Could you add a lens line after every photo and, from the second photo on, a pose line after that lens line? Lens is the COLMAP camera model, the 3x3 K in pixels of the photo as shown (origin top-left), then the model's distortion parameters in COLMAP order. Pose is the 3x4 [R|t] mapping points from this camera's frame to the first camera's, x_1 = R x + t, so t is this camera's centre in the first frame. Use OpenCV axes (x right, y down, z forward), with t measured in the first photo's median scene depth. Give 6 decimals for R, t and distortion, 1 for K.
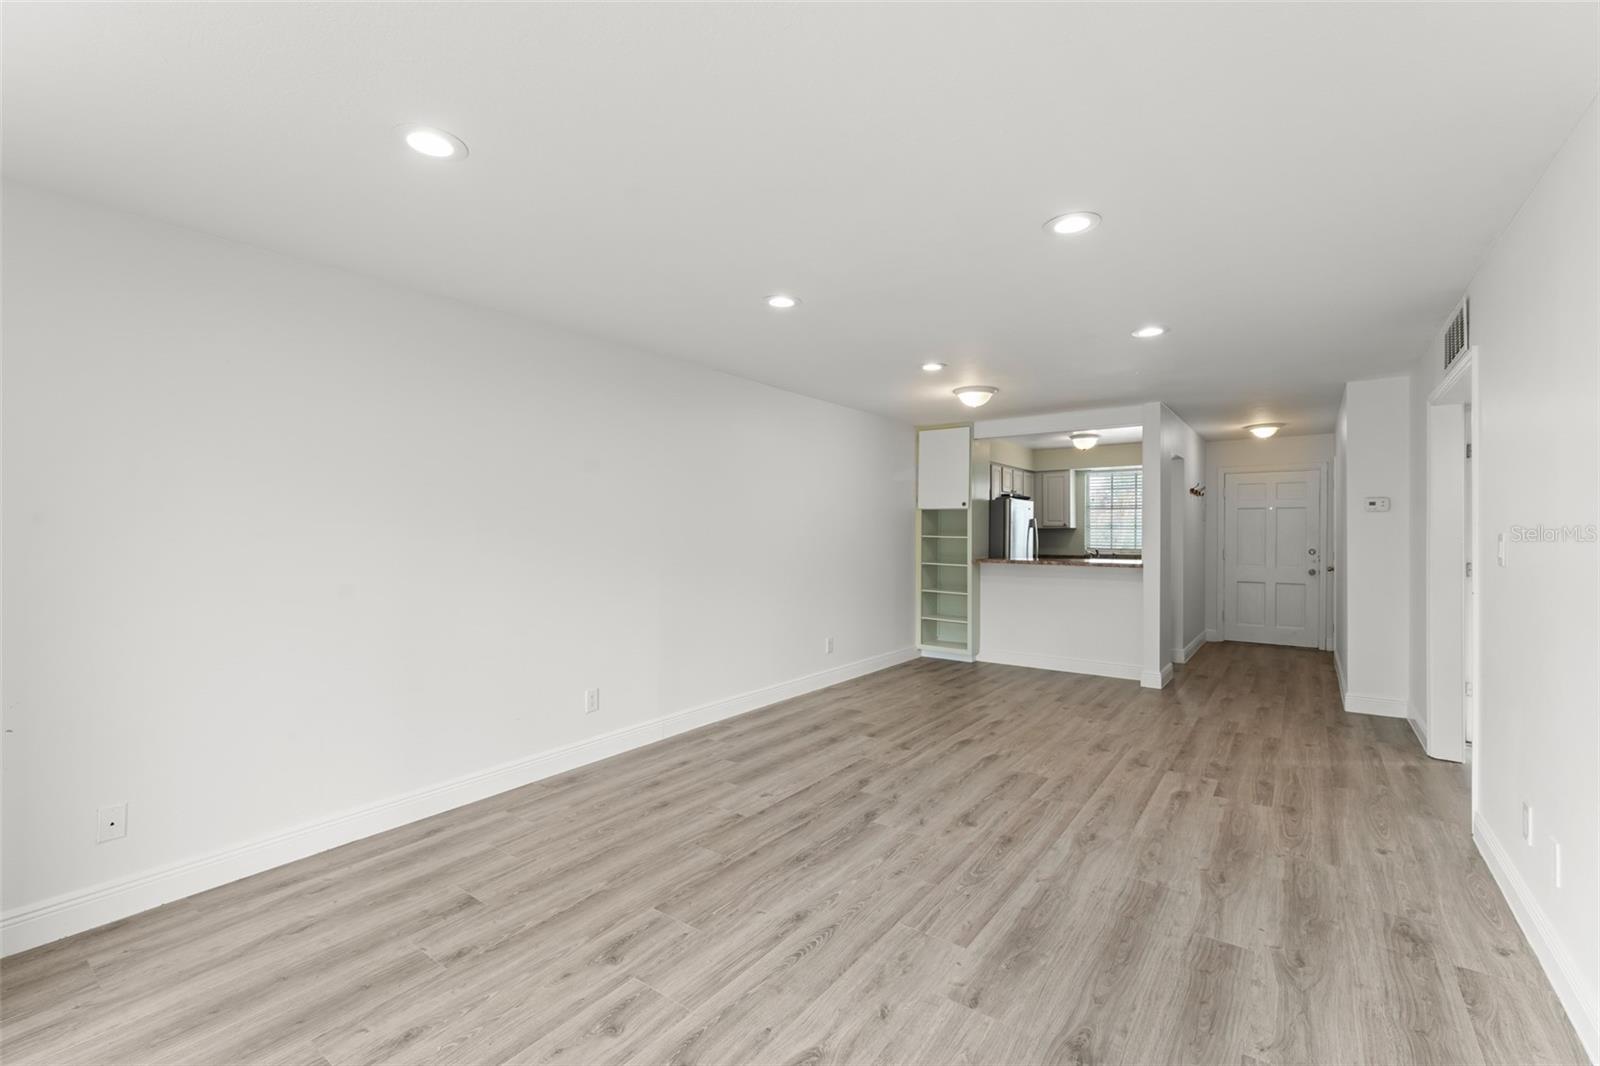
lens RADIAL K [[681.4, 0, 805.2], [0, 681.4, 529.5], [0, 0, 1]] dist [-0.003382, 0.000840]
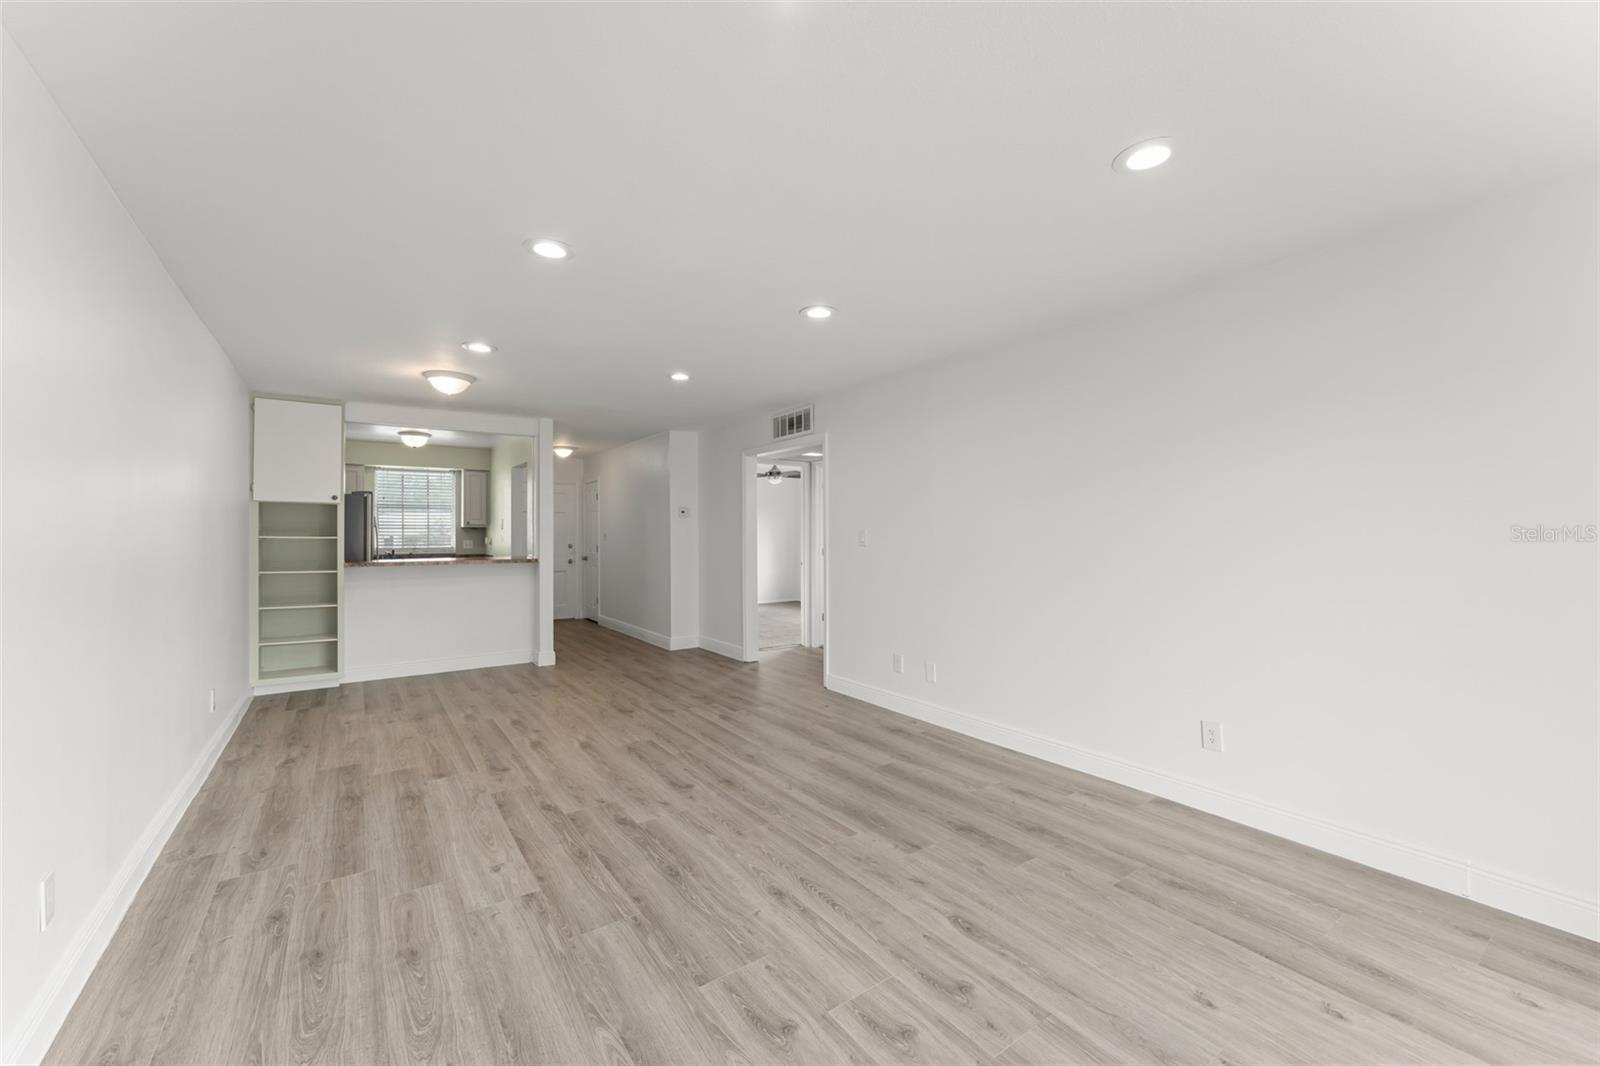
lens RADIAL K [[632.1, 0, 786.5], [0, 632.1, 527.6], [0, 0, 1]] dist [-0.000365, -0.000088]
pose [[0.325506, 0.003765, 0.945532, -0.627252], [0.001709, 0.999988, -0.004570, 0.007532], [-0.945538, 0.003103, 0.325496, 0.453304]]
